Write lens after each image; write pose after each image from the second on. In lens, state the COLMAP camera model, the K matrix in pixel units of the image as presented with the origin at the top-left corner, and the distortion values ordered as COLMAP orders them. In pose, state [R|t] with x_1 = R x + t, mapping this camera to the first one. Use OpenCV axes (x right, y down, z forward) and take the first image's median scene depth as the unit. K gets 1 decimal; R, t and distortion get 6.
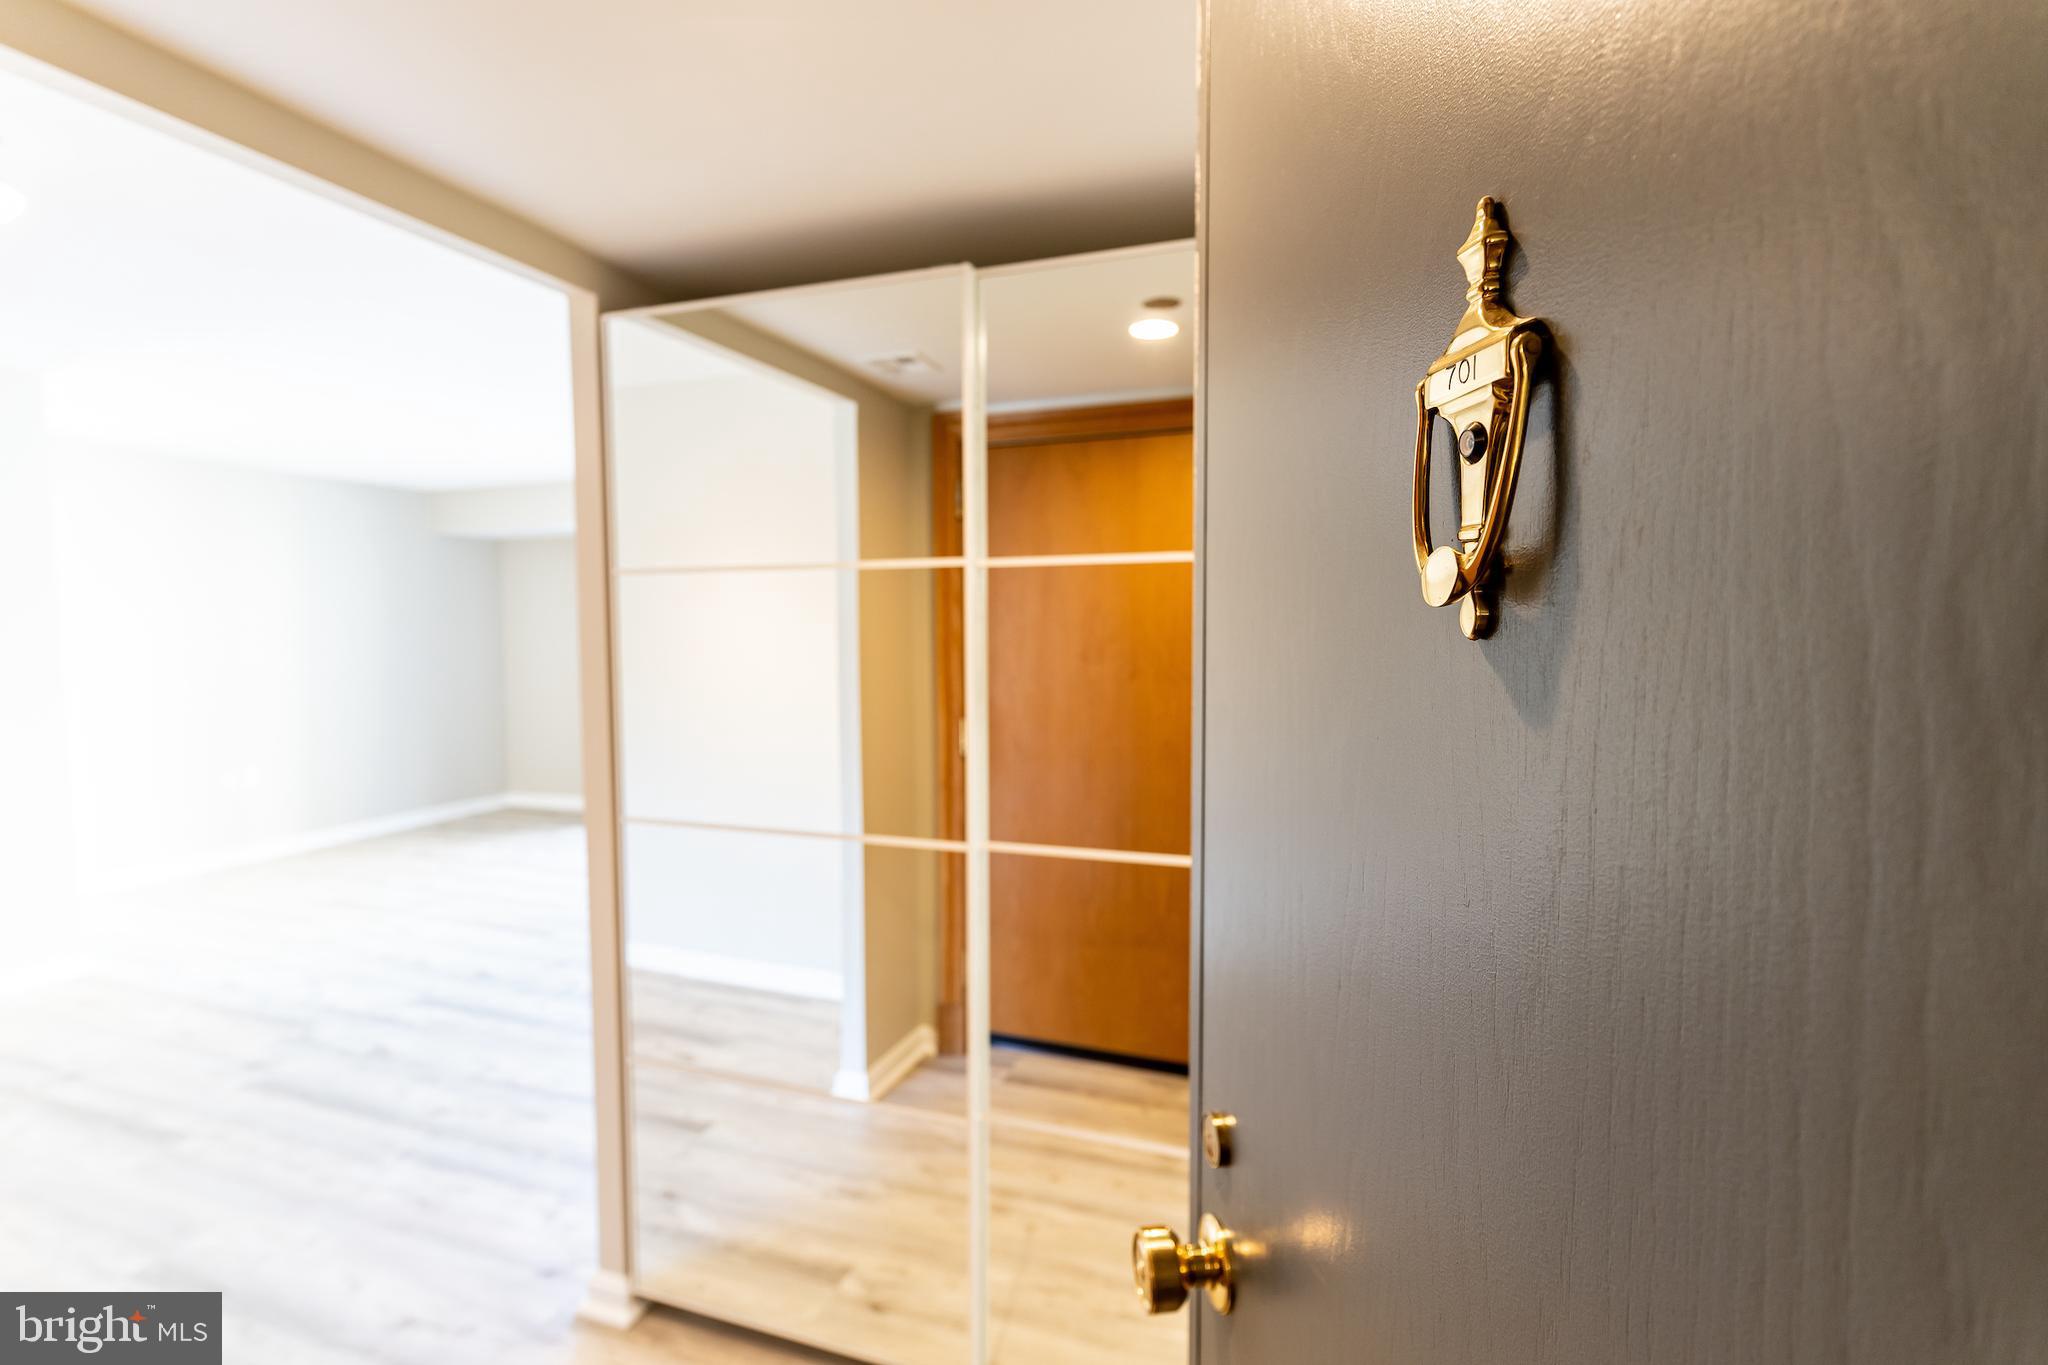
lens RADIAL K [[974.9, 0, 1021.4], [0, 974.9, 683.1], [0, 0, 1]] dist [0.004828, -0.001064]
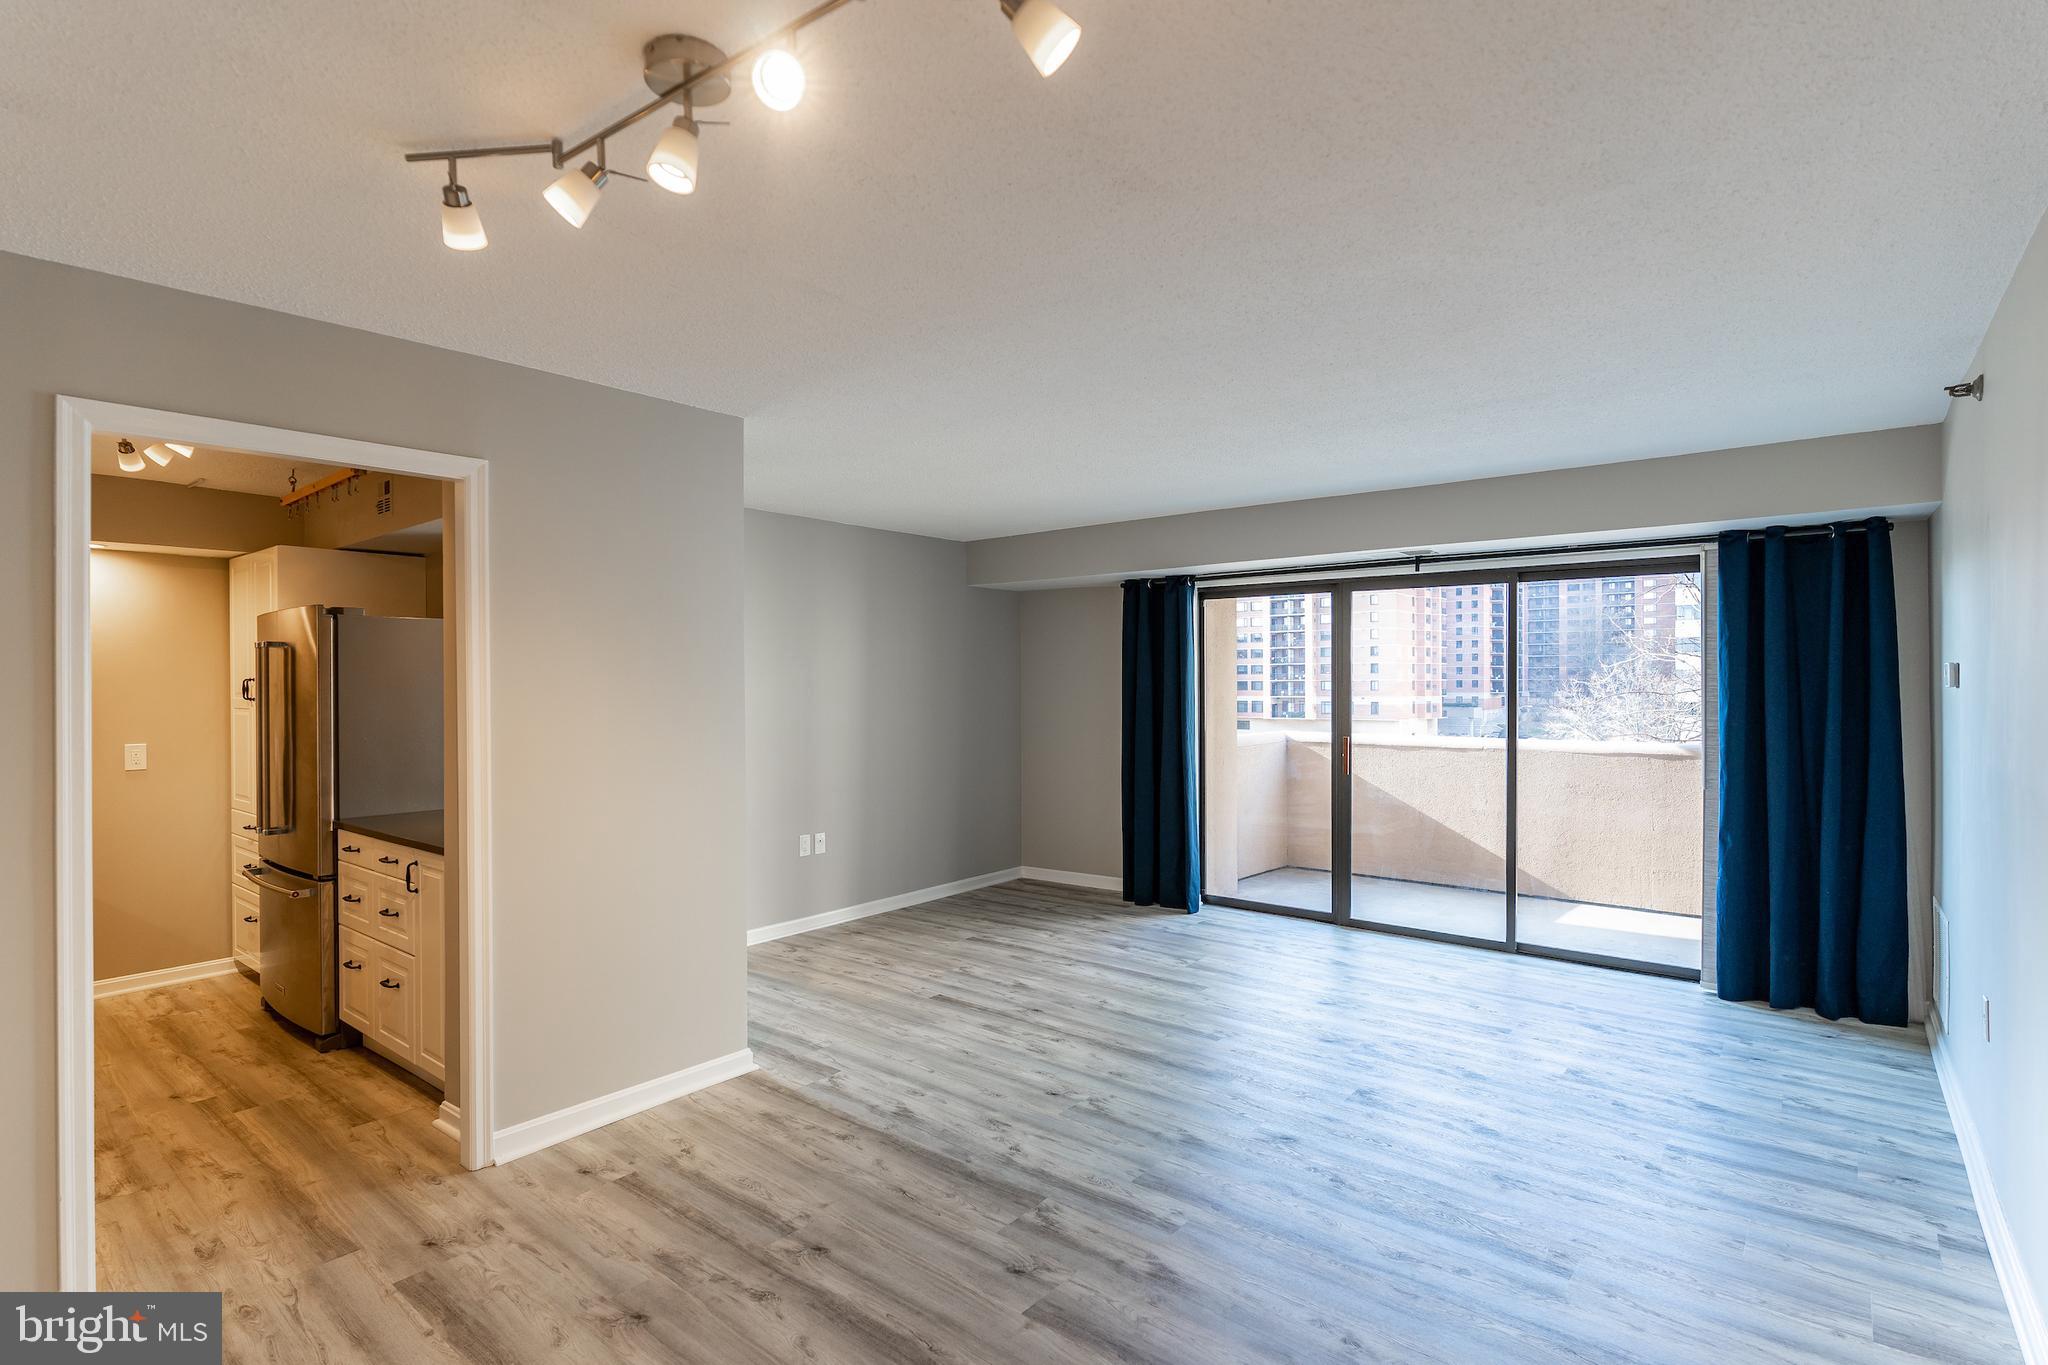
lens RADIAL K [[989.2, 0, 1004.9], [0, 989.2, 684.5], [0, 0, 1]] dist [-0.010553, 0.006018]
pose [[0.939287, -0.007509, -0.343049, -0.510159], [-0.012549, 0.998340, -0.056213, -0.013915], [0.342902, 0.057105, 0.937634, 0.253756]]
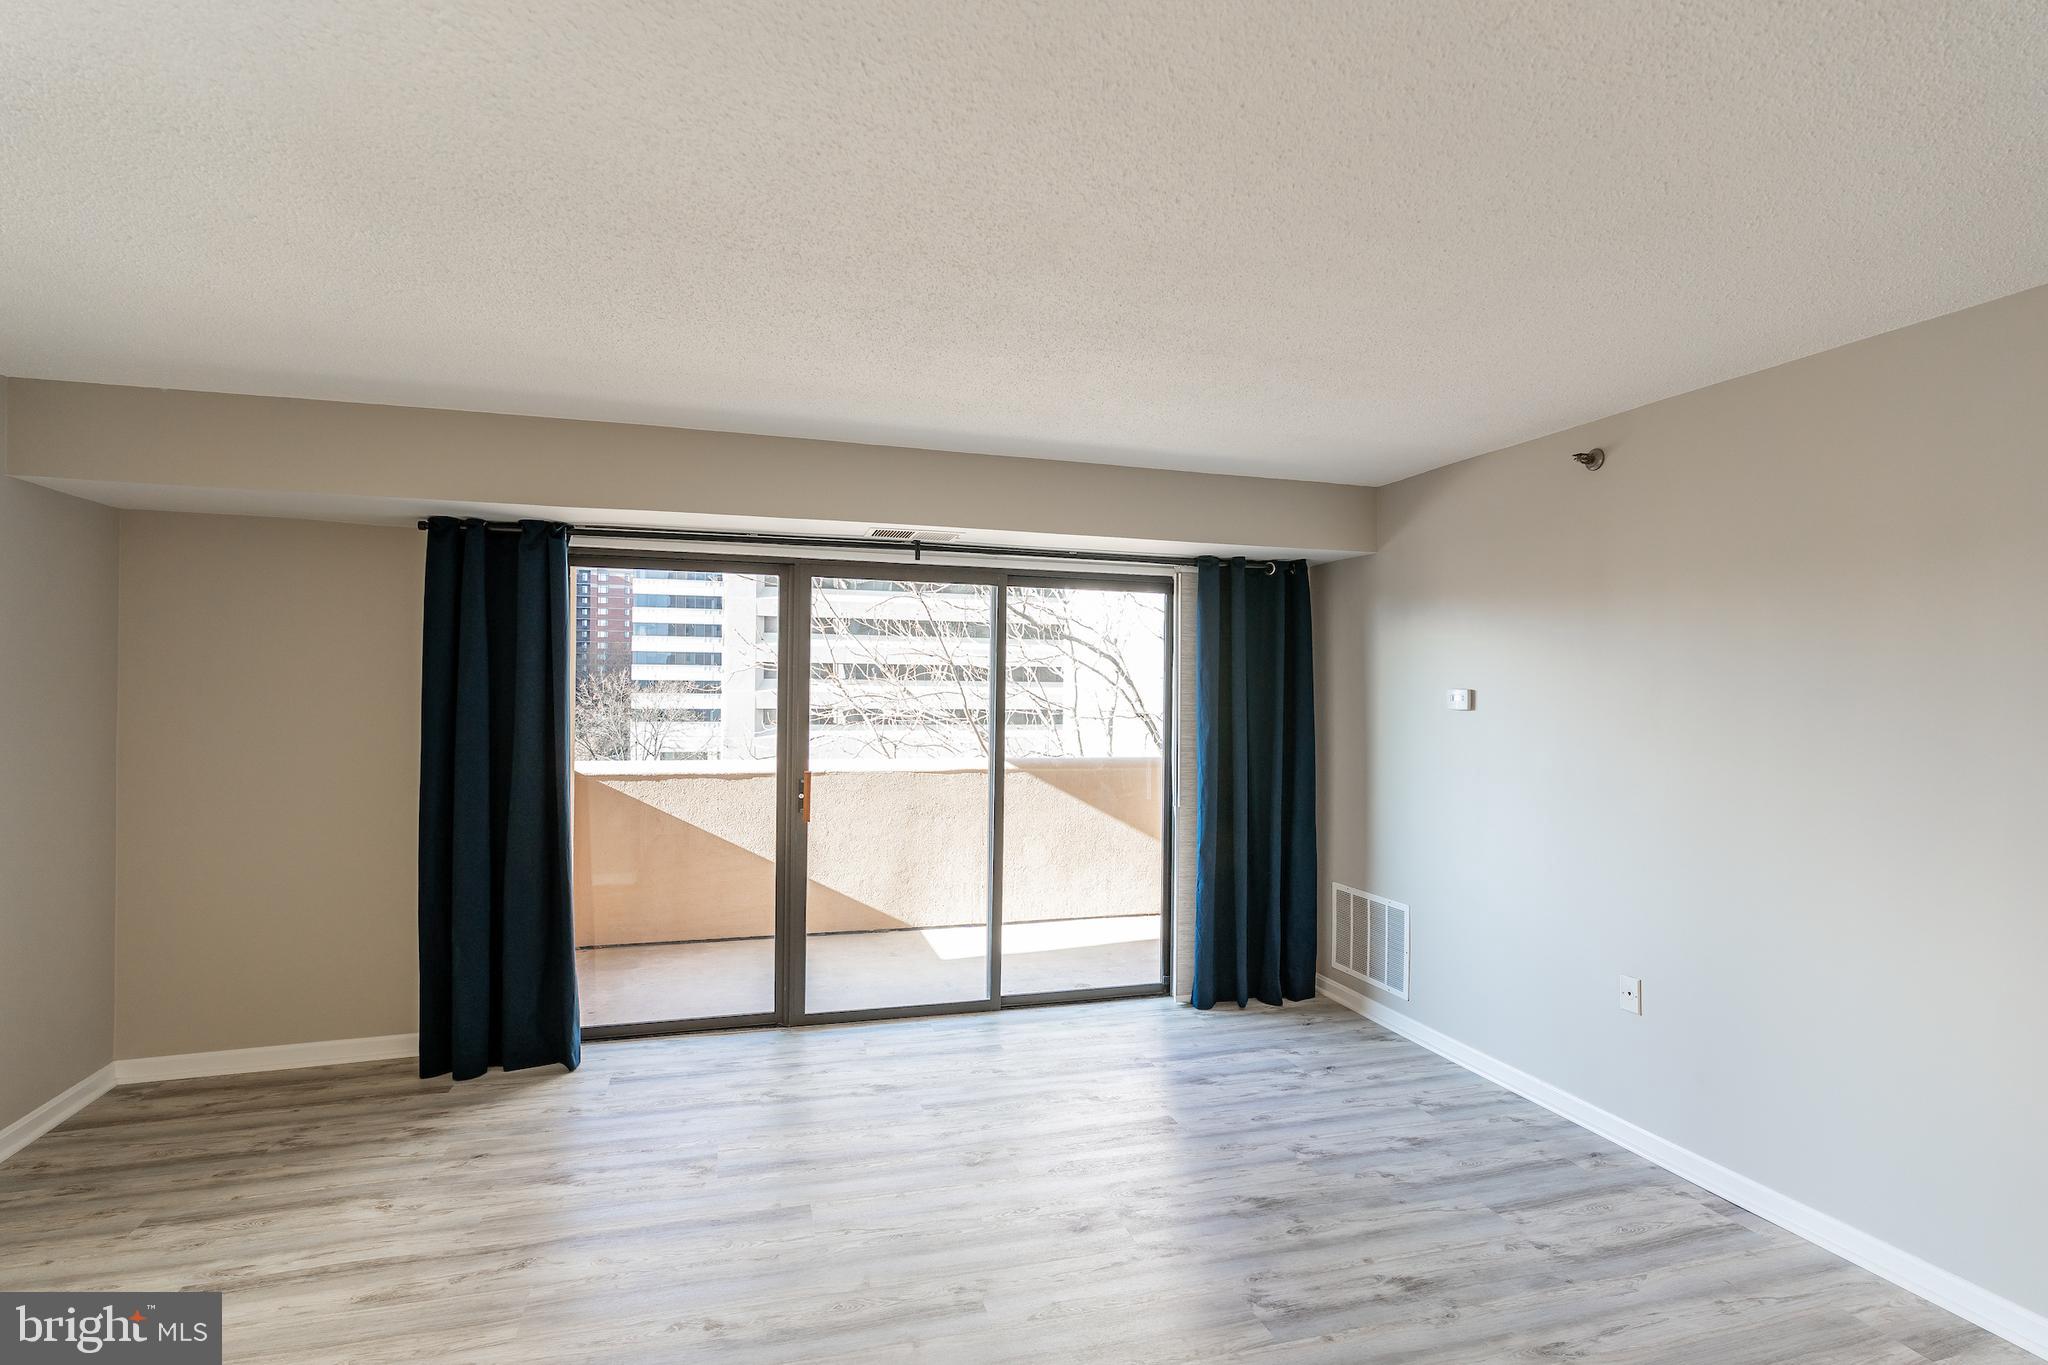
lens RADIAL K [[989.2, 0, 1015.6], [0, 989.2, 683.2], [0, 0, 1]] dist [-0.010553, 0.006018]
pose [[0.806873, 0.008214, 0.590667, -1.080074], [0.030091, 0.998034, -0.054984, -0.061785], [-0.589958, 0.062139, 0.805040, 0.873370]]
